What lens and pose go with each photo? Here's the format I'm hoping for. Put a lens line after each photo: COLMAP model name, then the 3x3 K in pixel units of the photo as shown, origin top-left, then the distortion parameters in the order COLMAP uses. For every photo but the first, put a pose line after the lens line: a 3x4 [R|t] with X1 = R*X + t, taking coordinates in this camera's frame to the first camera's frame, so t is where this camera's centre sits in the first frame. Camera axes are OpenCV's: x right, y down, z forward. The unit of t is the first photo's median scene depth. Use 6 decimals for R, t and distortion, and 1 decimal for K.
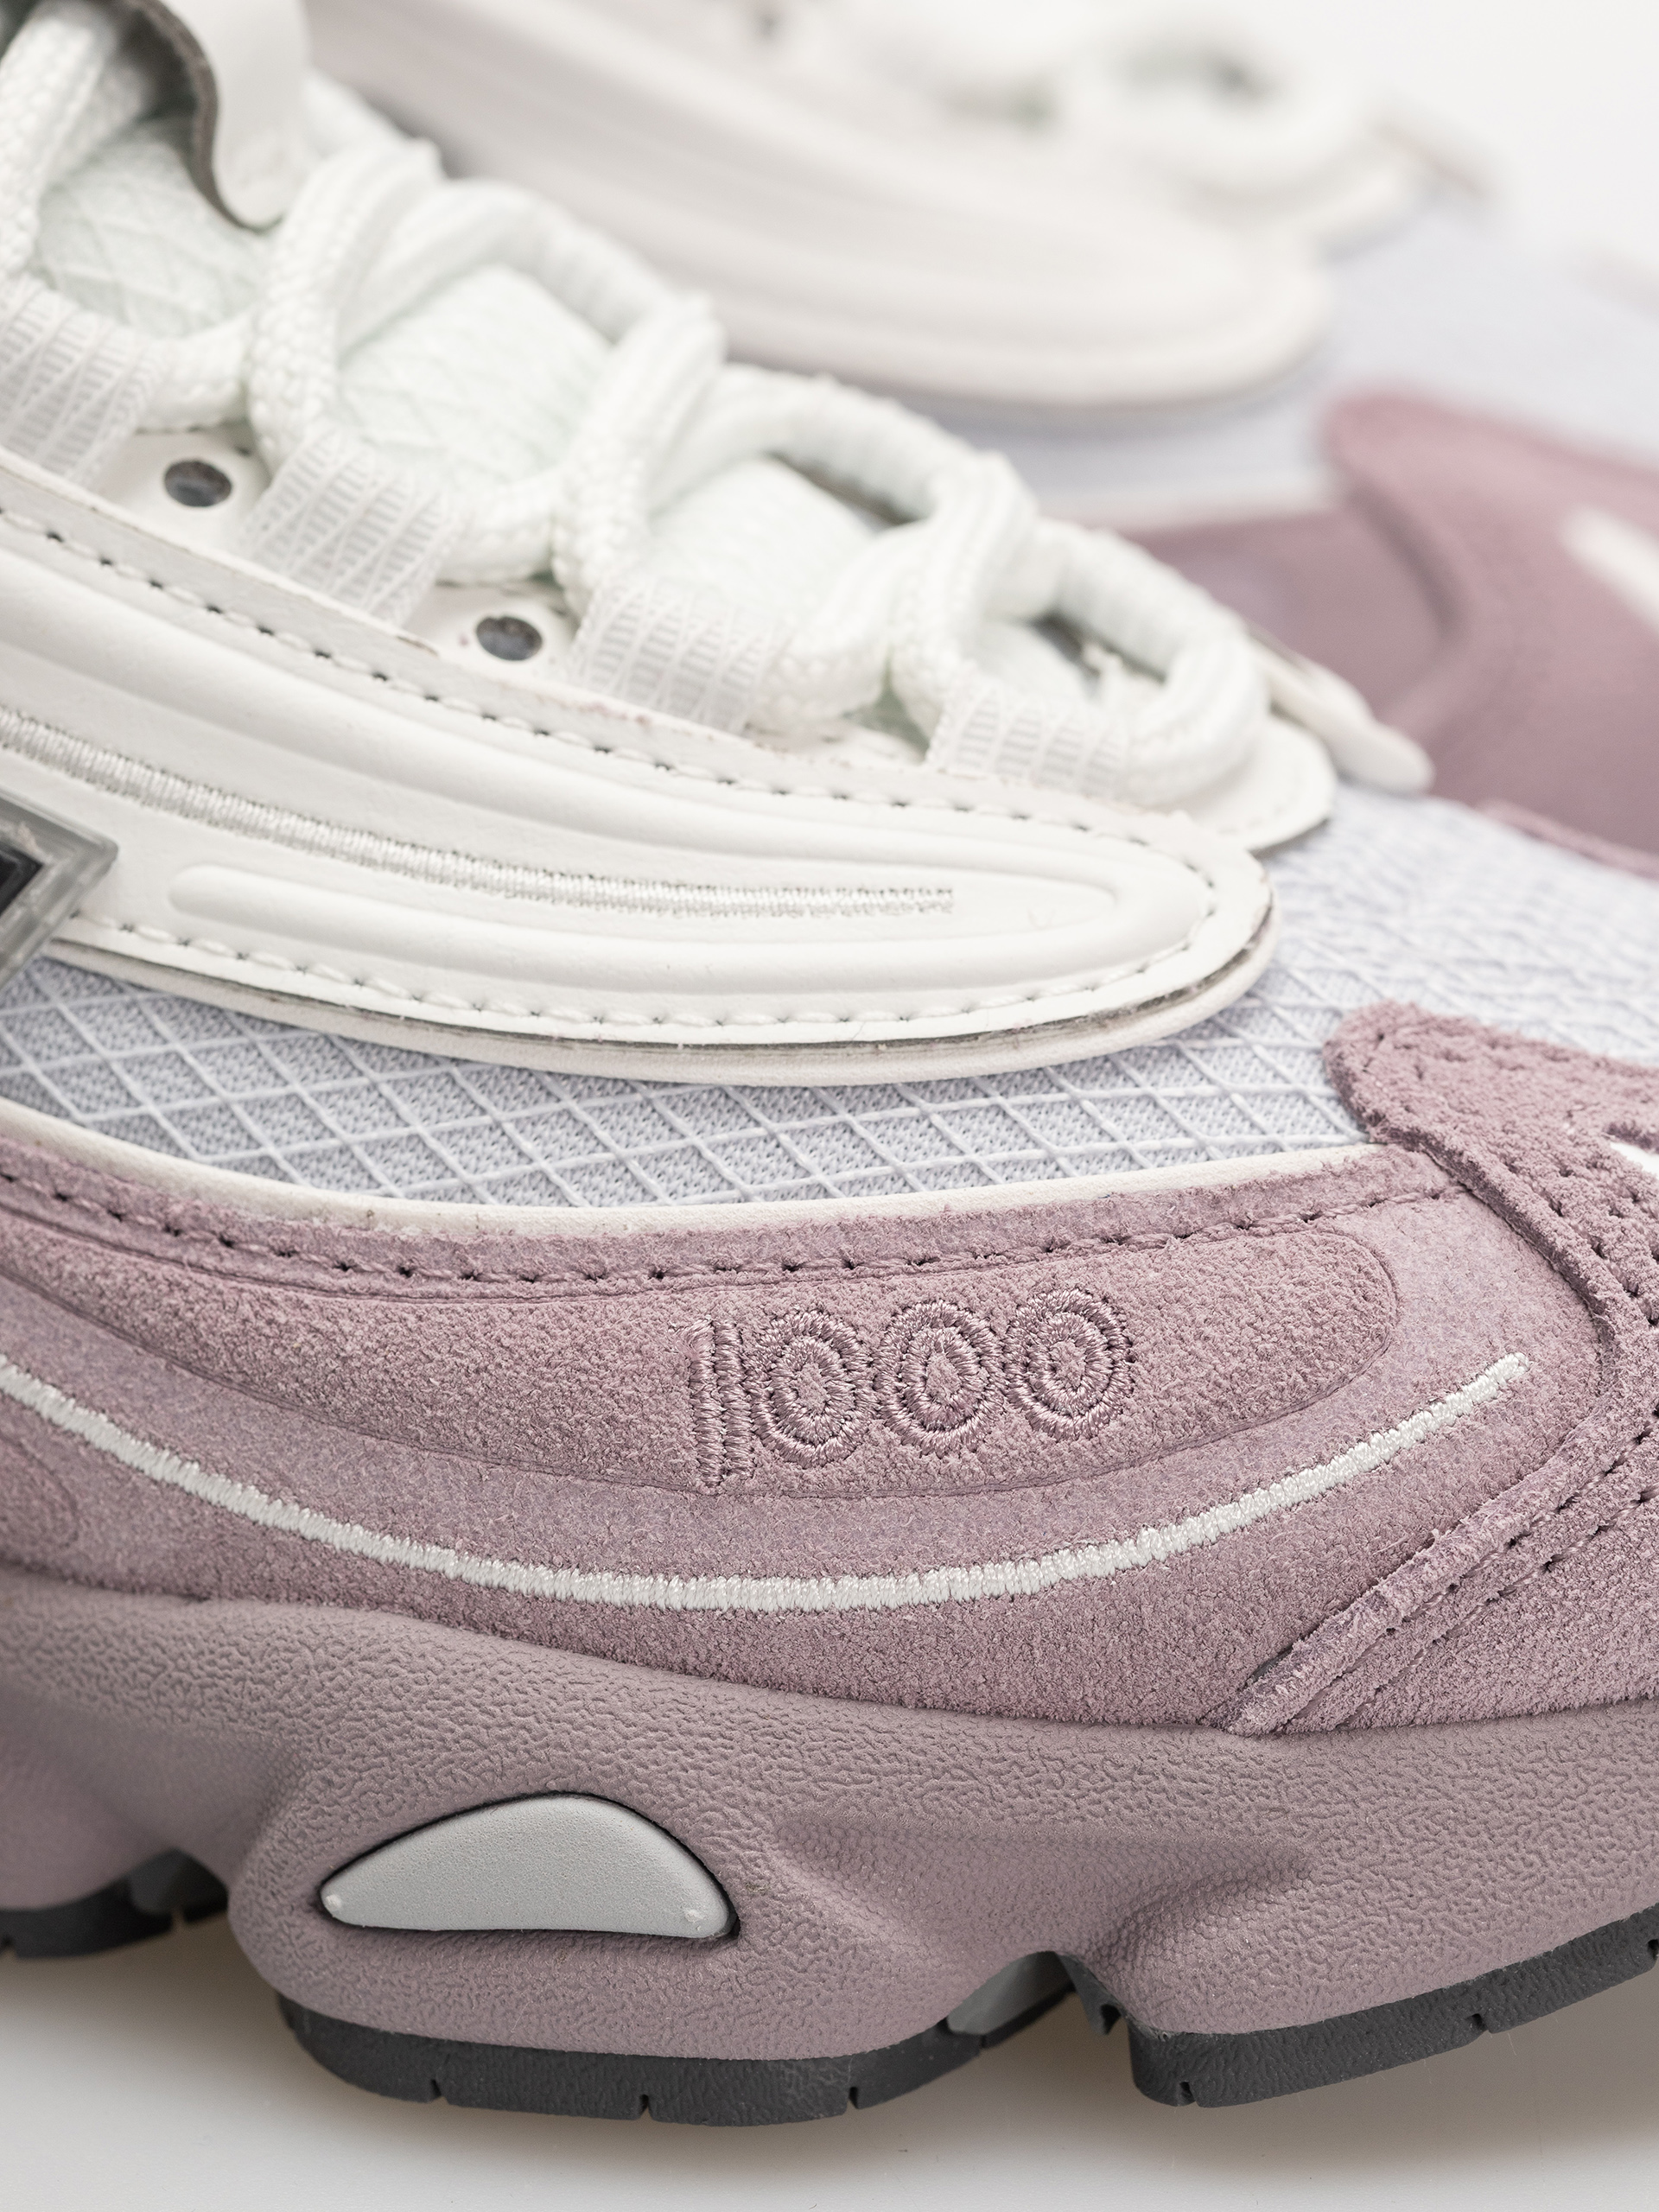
lens RADIAL K [[7048.1, 0, 810.1], [0, 7048.1, 1087.4], [0, 0, 1]] dist [0.120068, 0.000000]
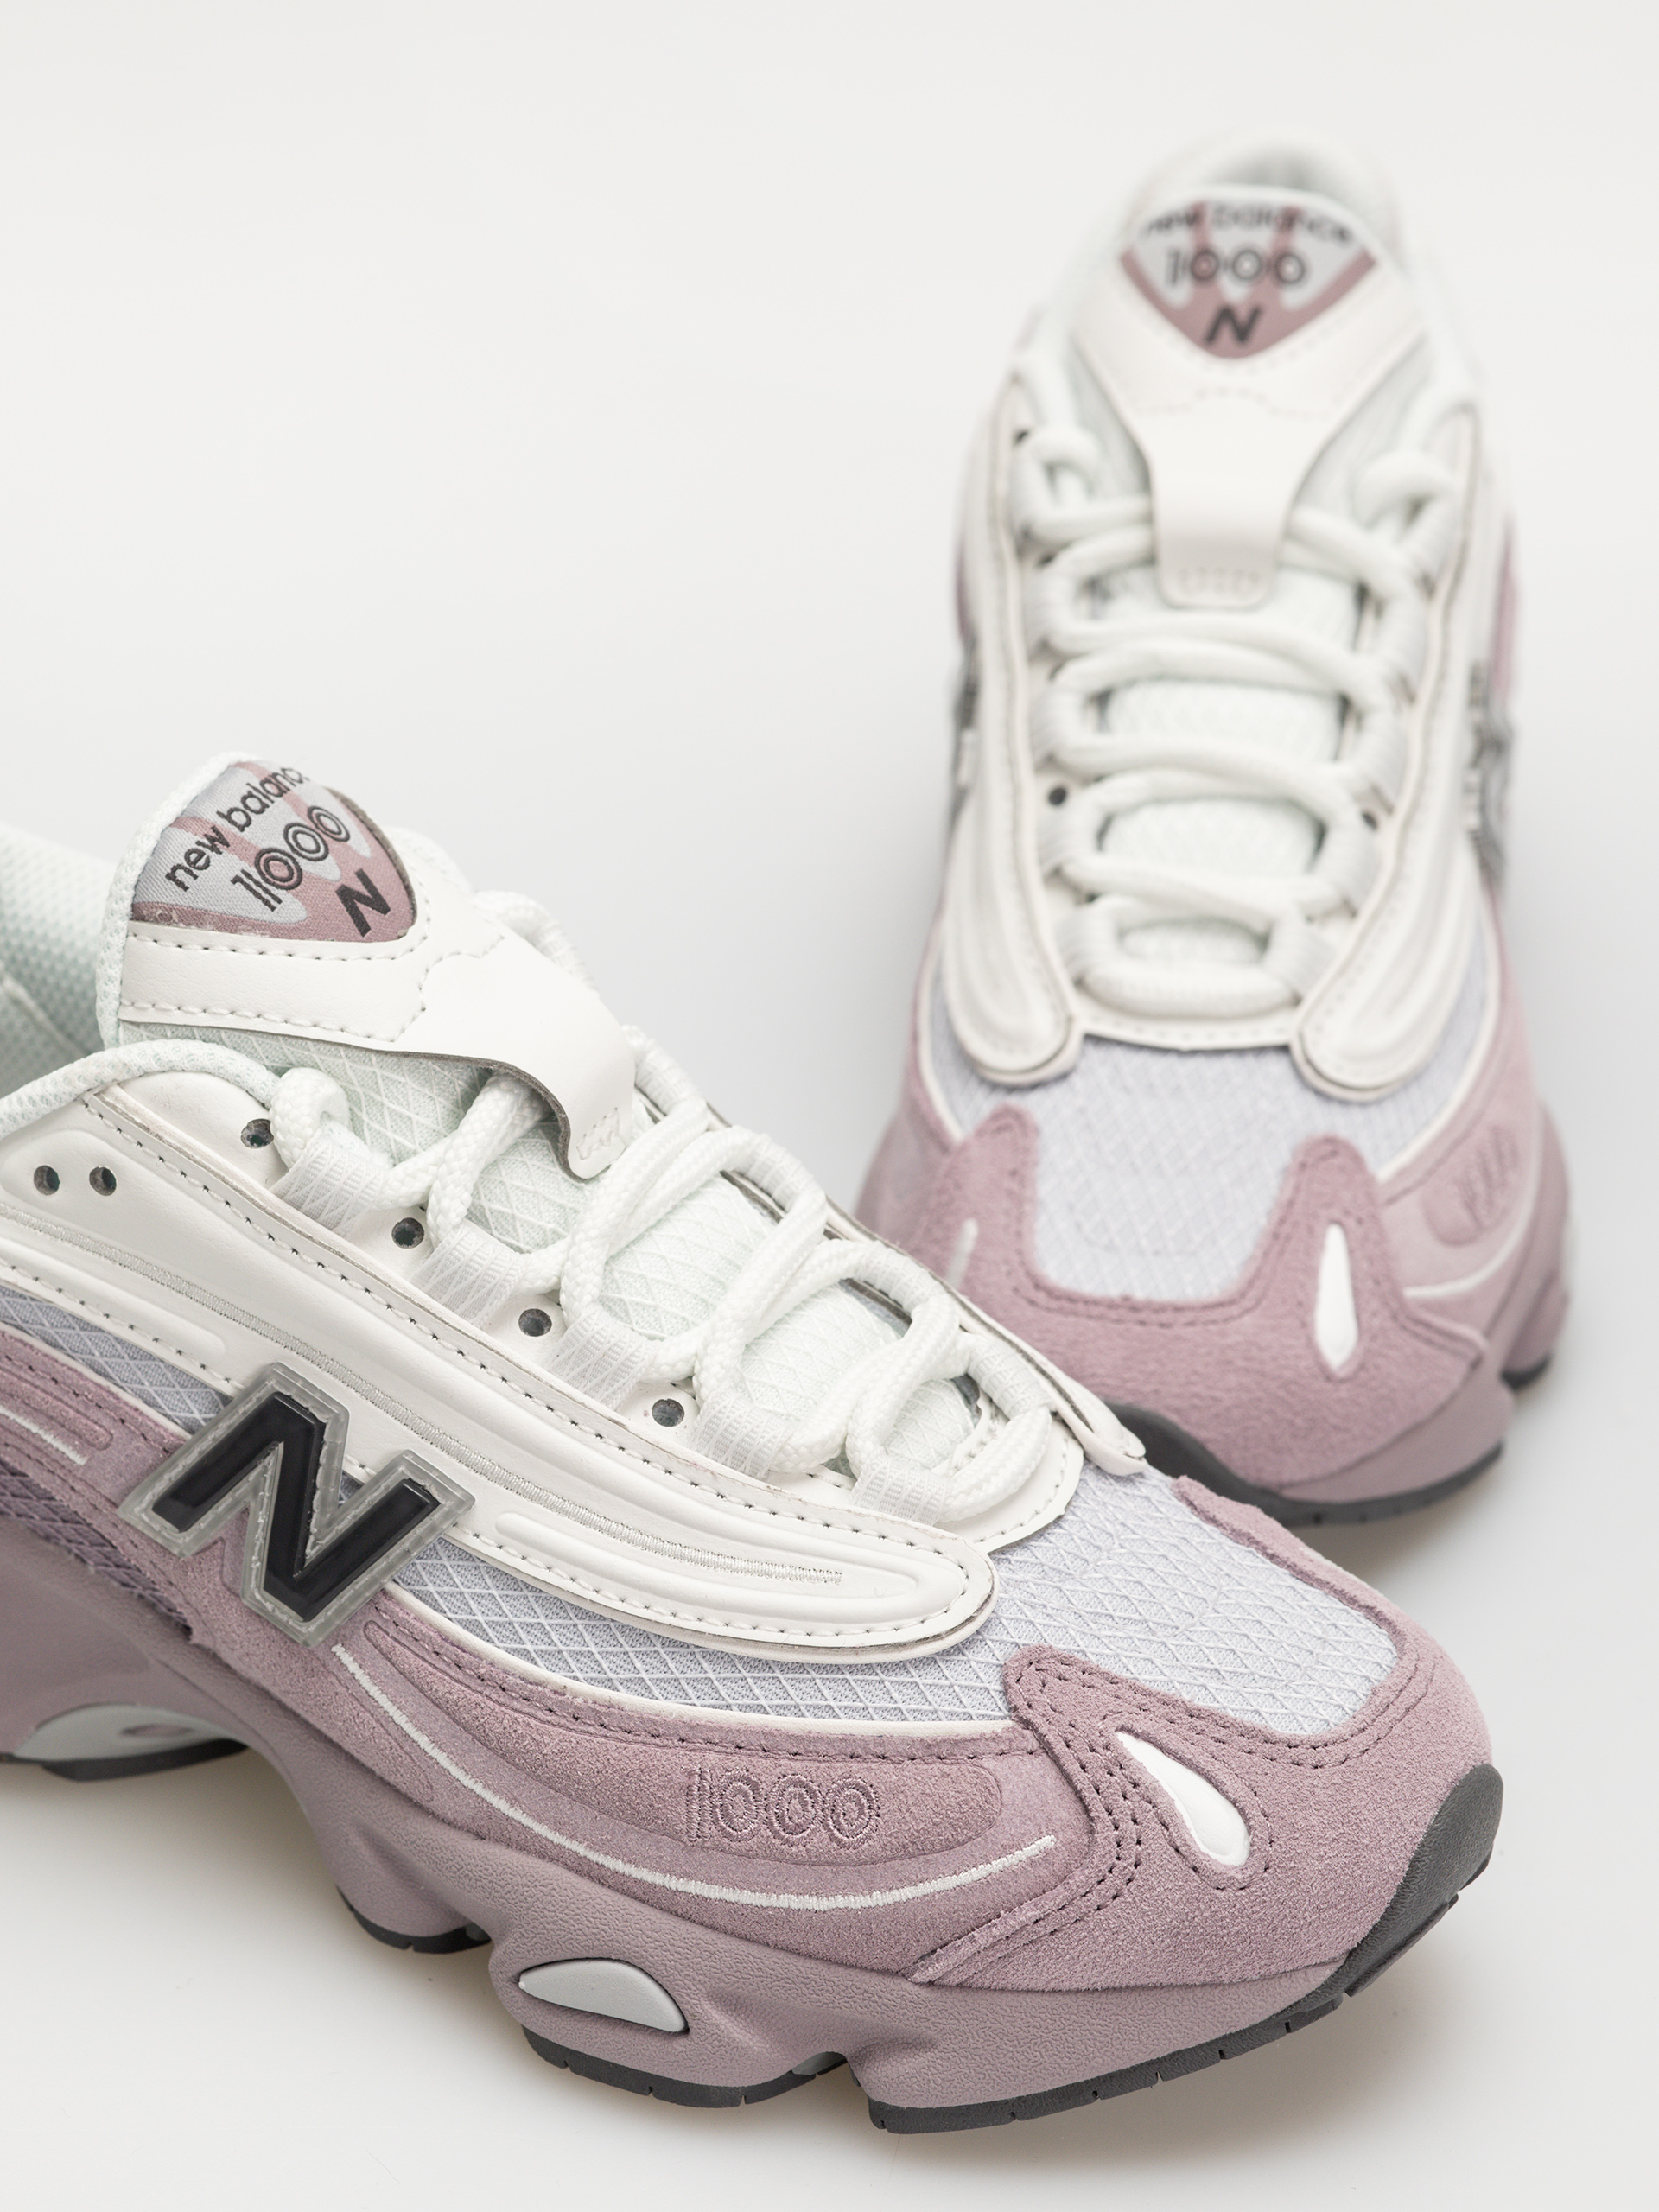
lens RADIAL K [[7048.1, 0, 836.9], [0, 7048.1, 1120.3], [0, 0, 1]] dist [0.120068, 0.000000]
pose [[0.973961, 0.124205, -0.189668, 0.420015], [-0.085736, 0.976235, 0.199032, -0.605905], [0.209881, -0.177587, 0.961464, -1.081327]]
